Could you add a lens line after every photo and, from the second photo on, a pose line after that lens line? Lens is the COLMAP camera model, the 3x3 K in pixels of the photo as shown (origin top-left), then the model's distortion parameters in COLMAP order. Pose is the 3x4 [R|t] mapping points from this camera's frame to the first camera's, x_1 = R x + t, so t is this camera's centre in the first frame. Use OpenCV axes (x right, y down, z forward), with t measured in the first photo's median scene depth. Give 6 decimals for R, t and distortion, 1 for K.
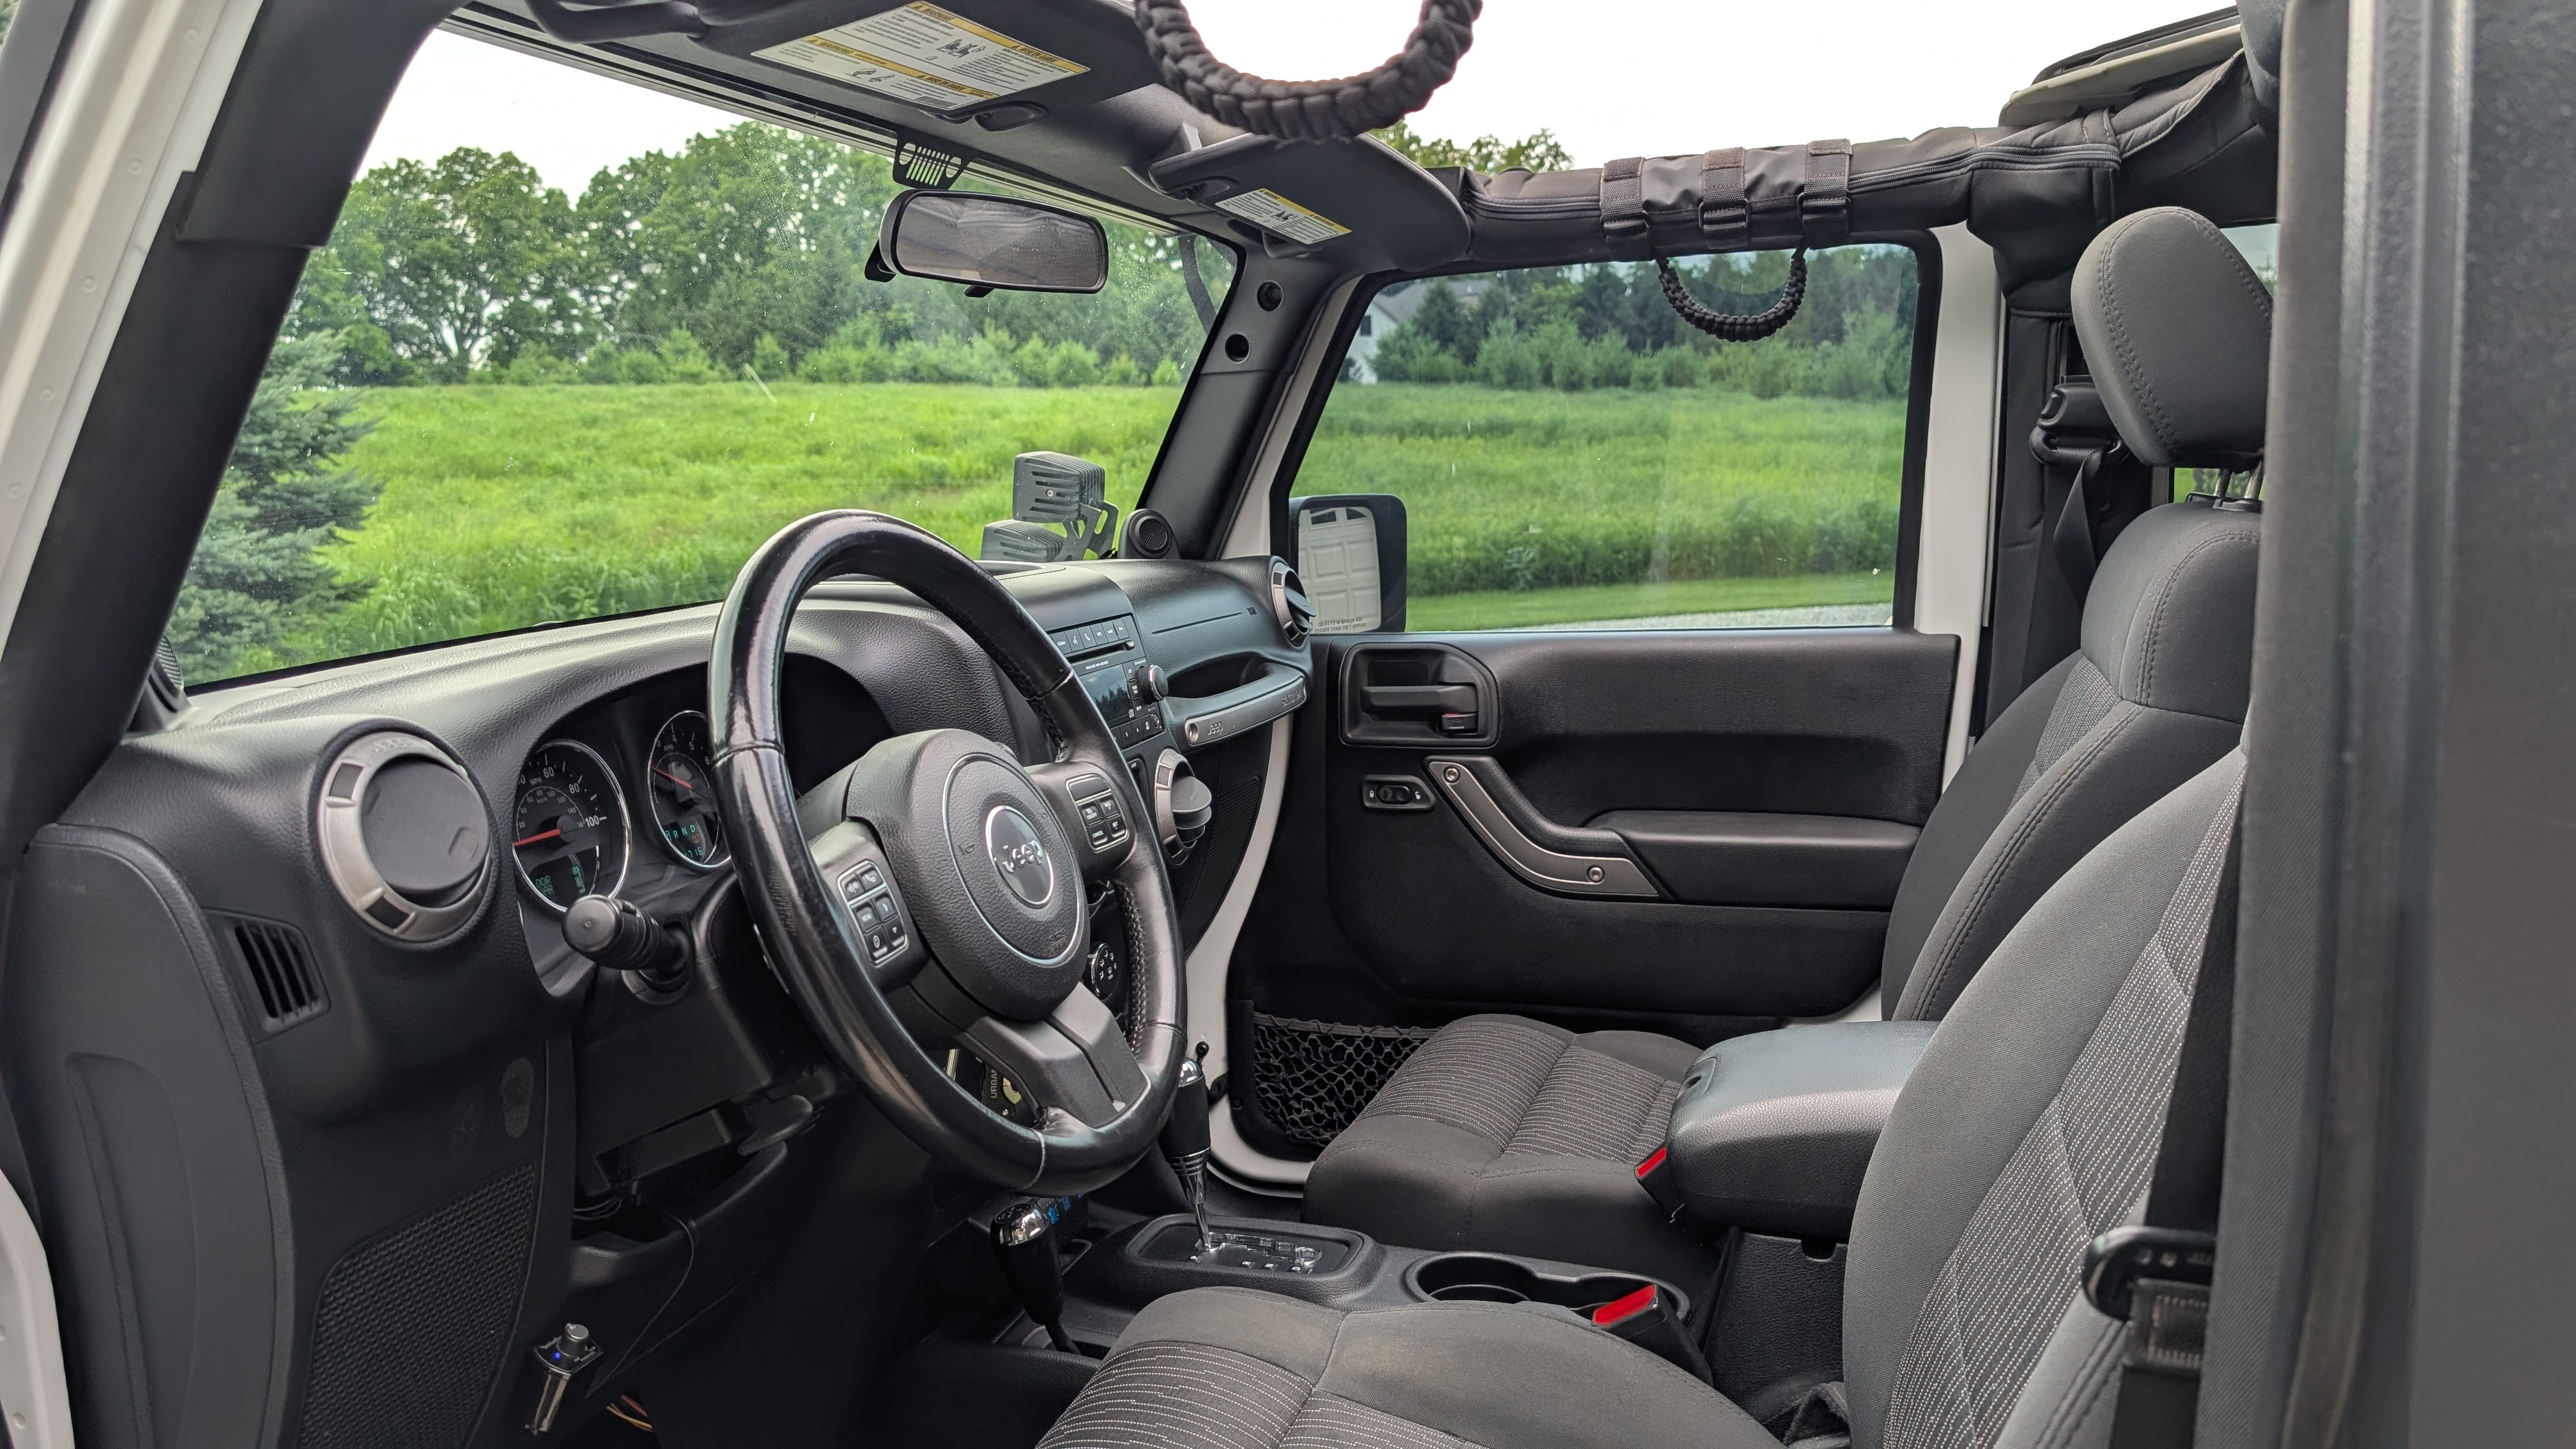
lens RADIAL K [[1879.4, 0, 1343.2], [0, 1879.4, 725.7], [0, 0, 1]] dist [0.006927, -0.001978]
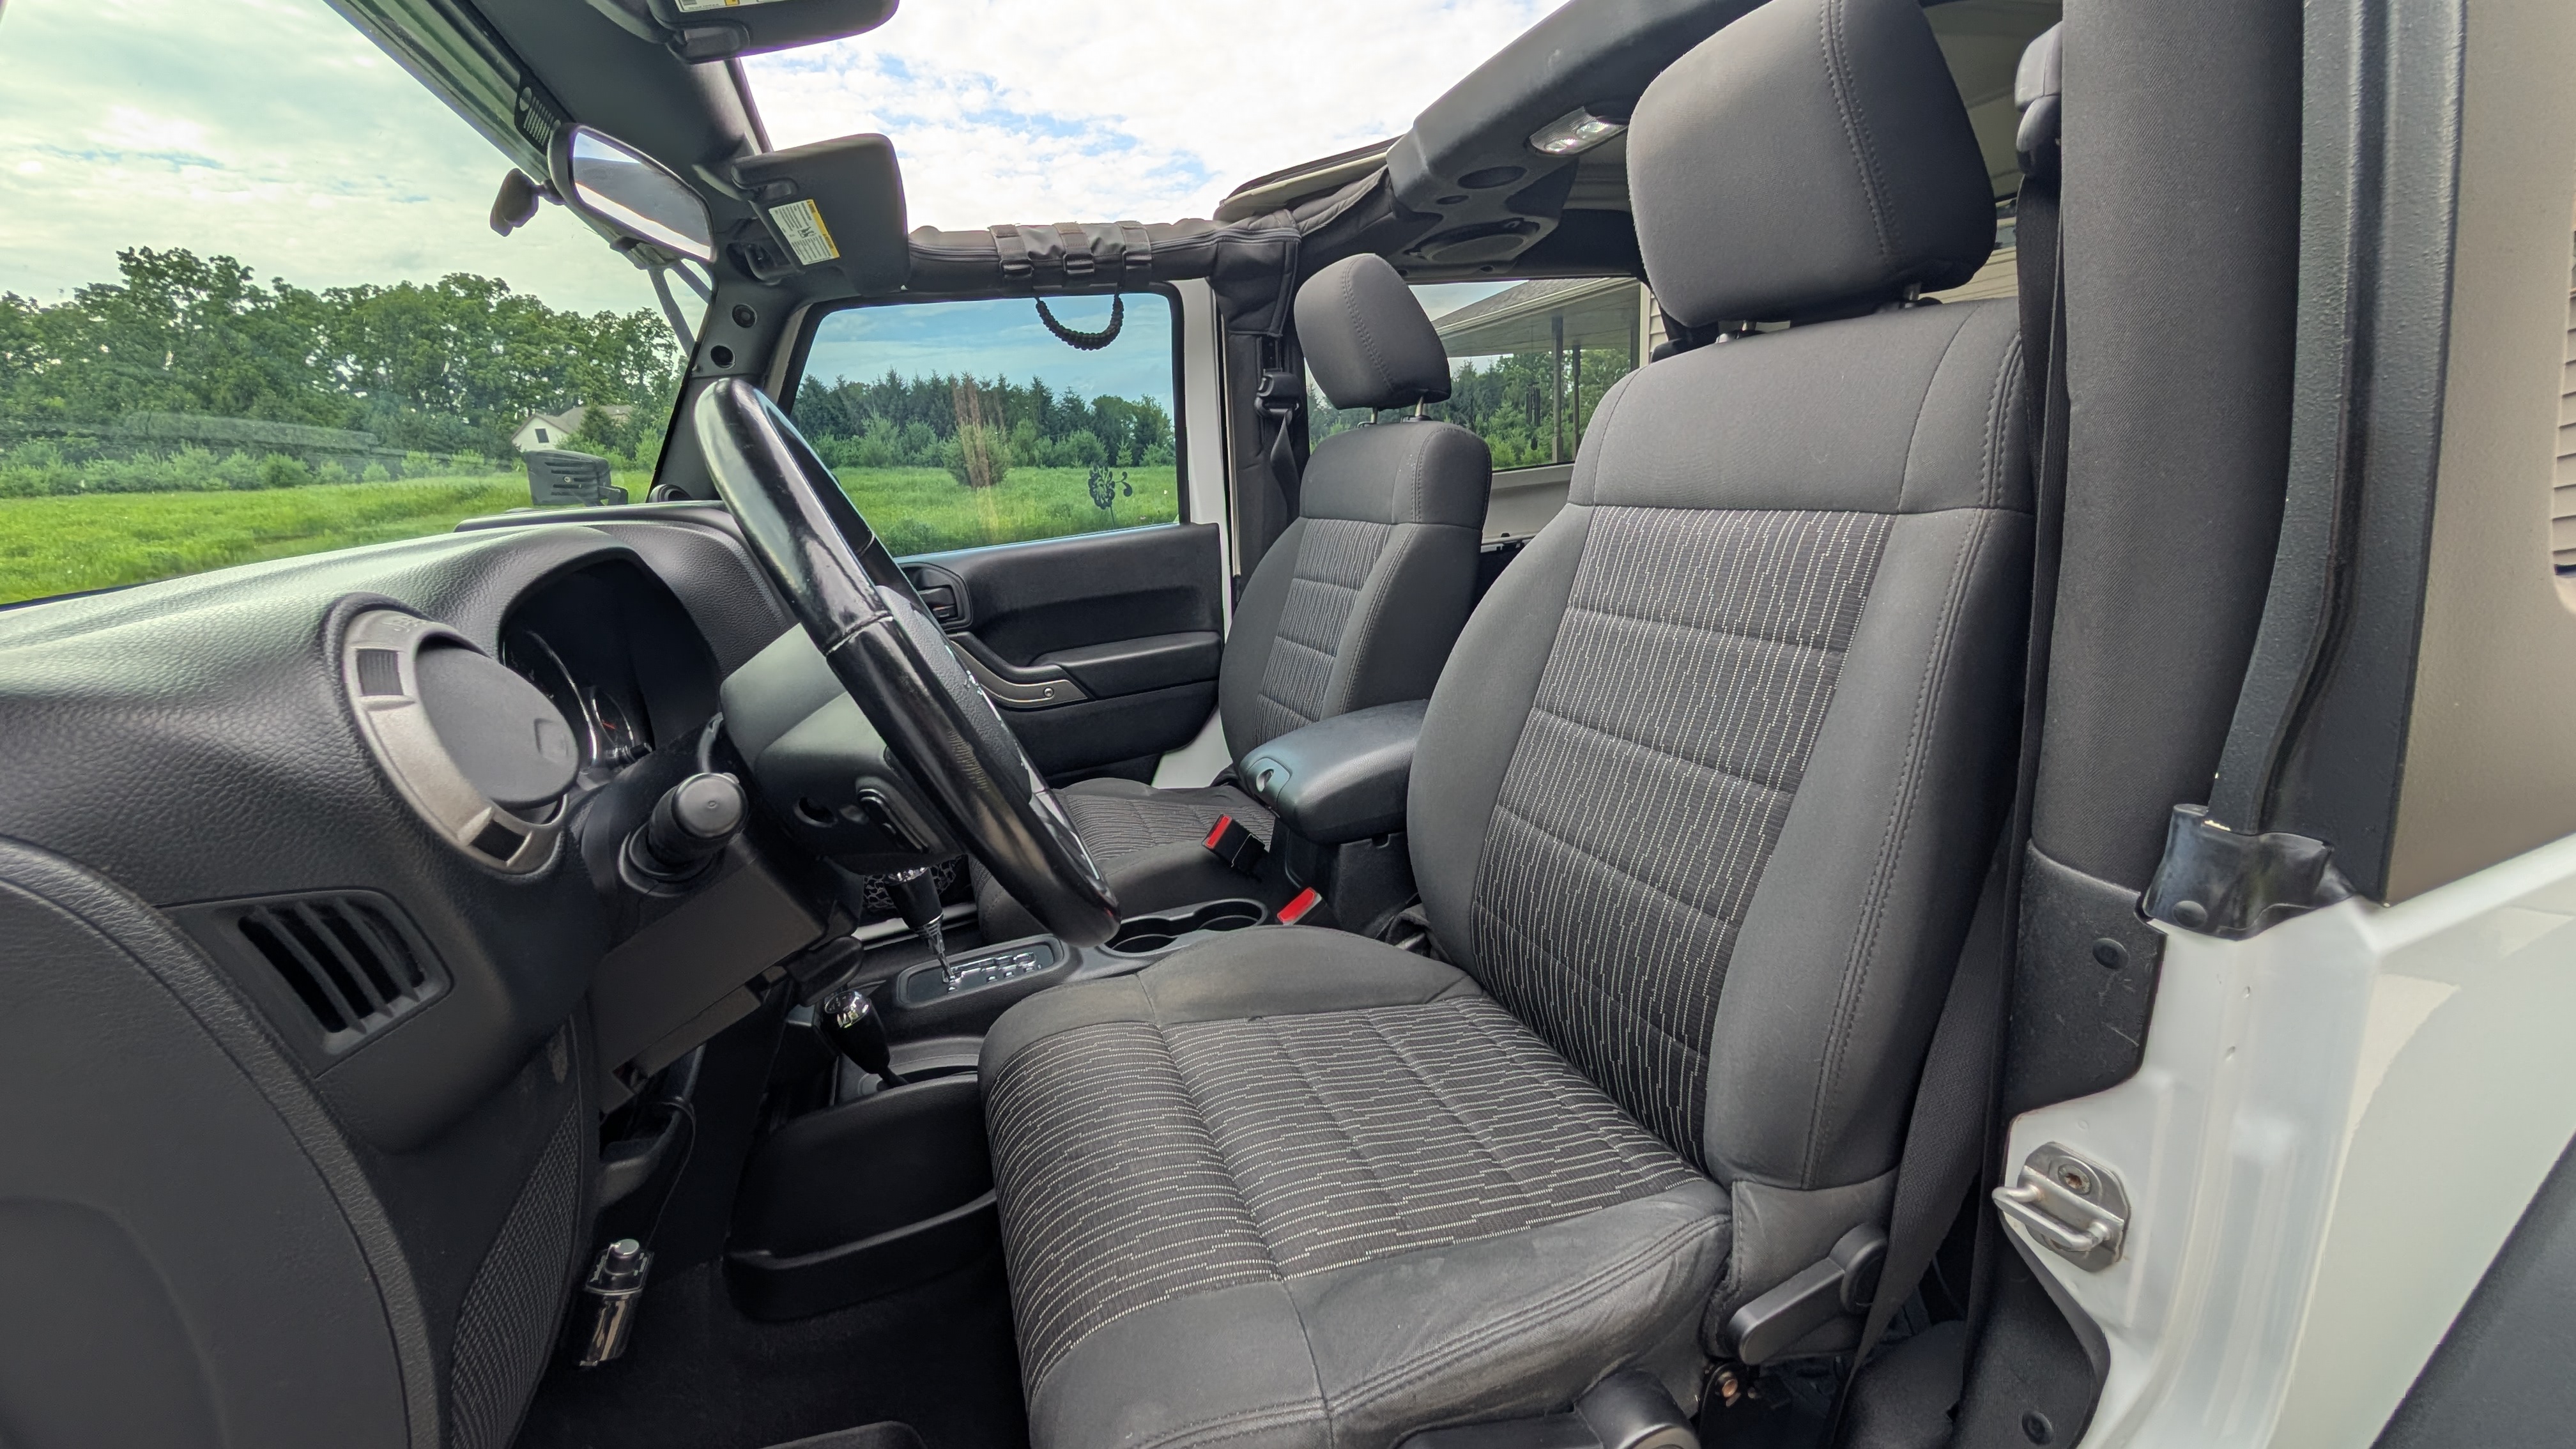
lens RADIAL K [[961.8, 0, 1288.0], [0, 961.8, 724.5], [0, 0, 1]] dist [0.000523, 0.000129]
pose [[0.790593, -0.210828, 0.574903, -0.192056], [0.157072, 0.977270, 0.142382, 0.020396], [-0.591854, -0.022265, 0.805738, 0.209491]]
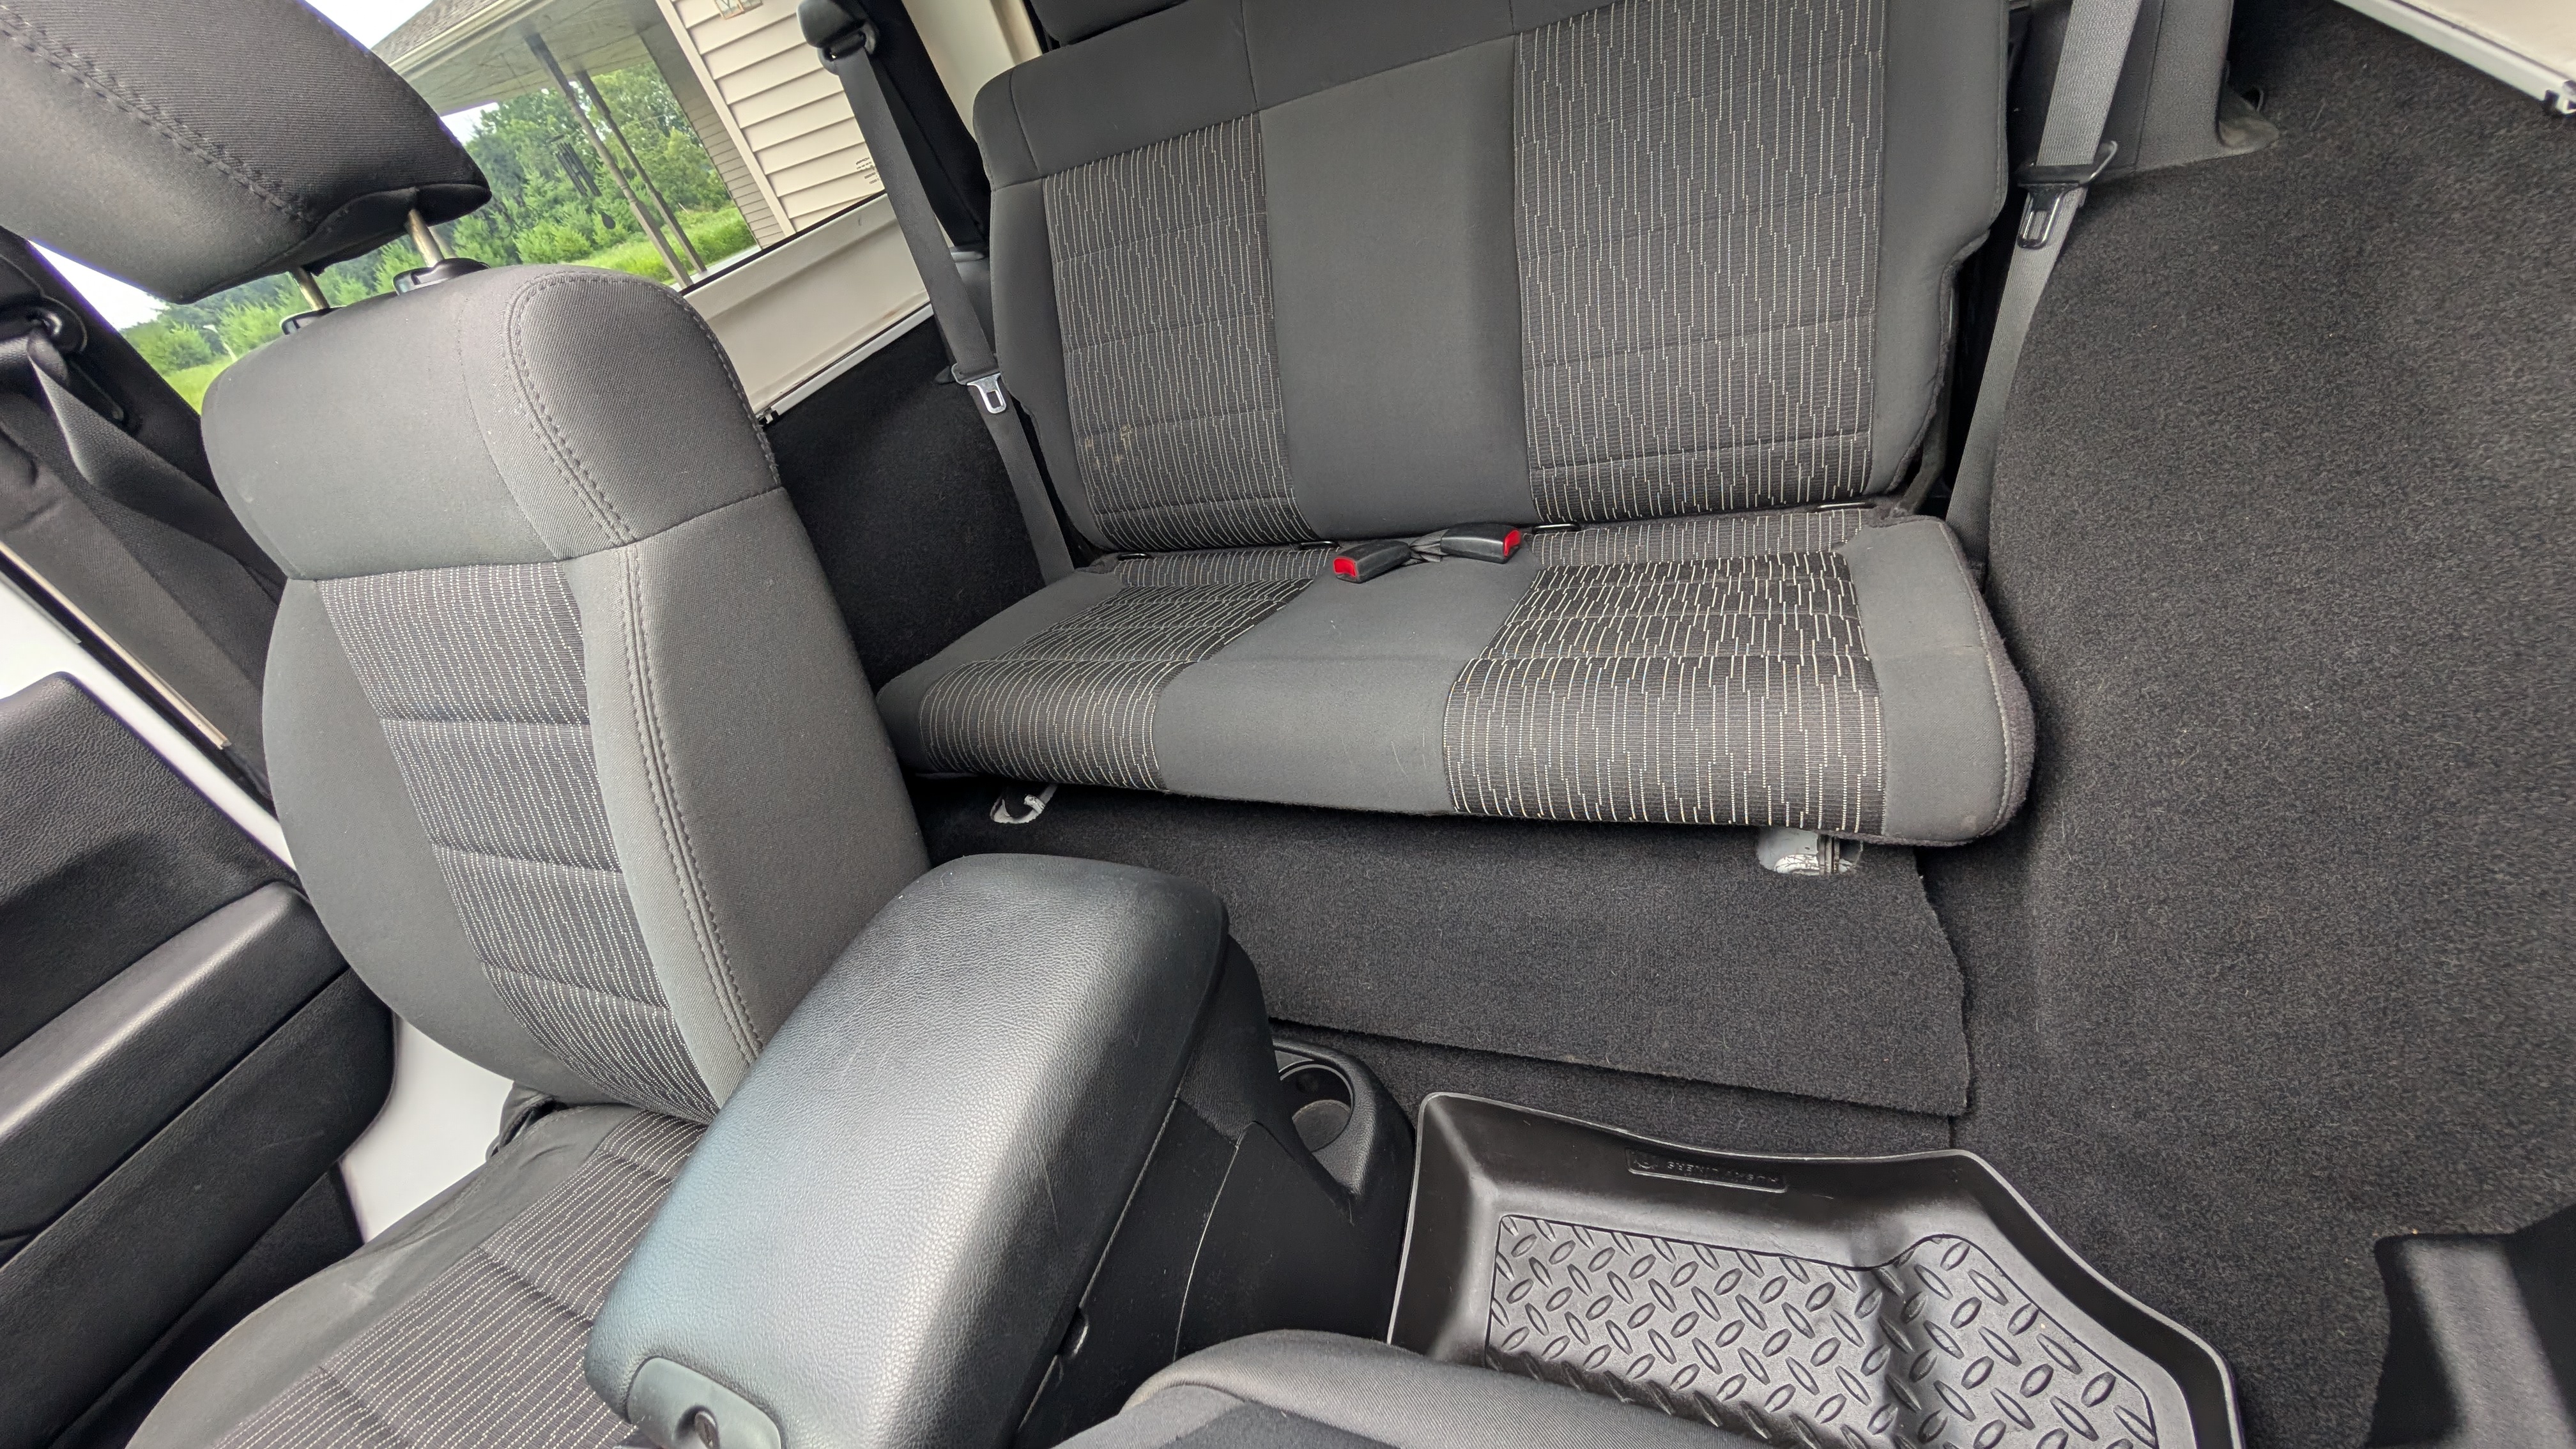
lens RADIAL K [[961.8, 0, 1288.0], [0, 961.8, 724.5], [0, 0, 1]] dist [0.000523, 0.000129]
pose [[0.084682, -0.627270, 0.774185, 0.067459], [0.408737, 0.730463, 0.547136, -0.042370], [-0.908715, 0.270105, 0.318246, 0.457662]]
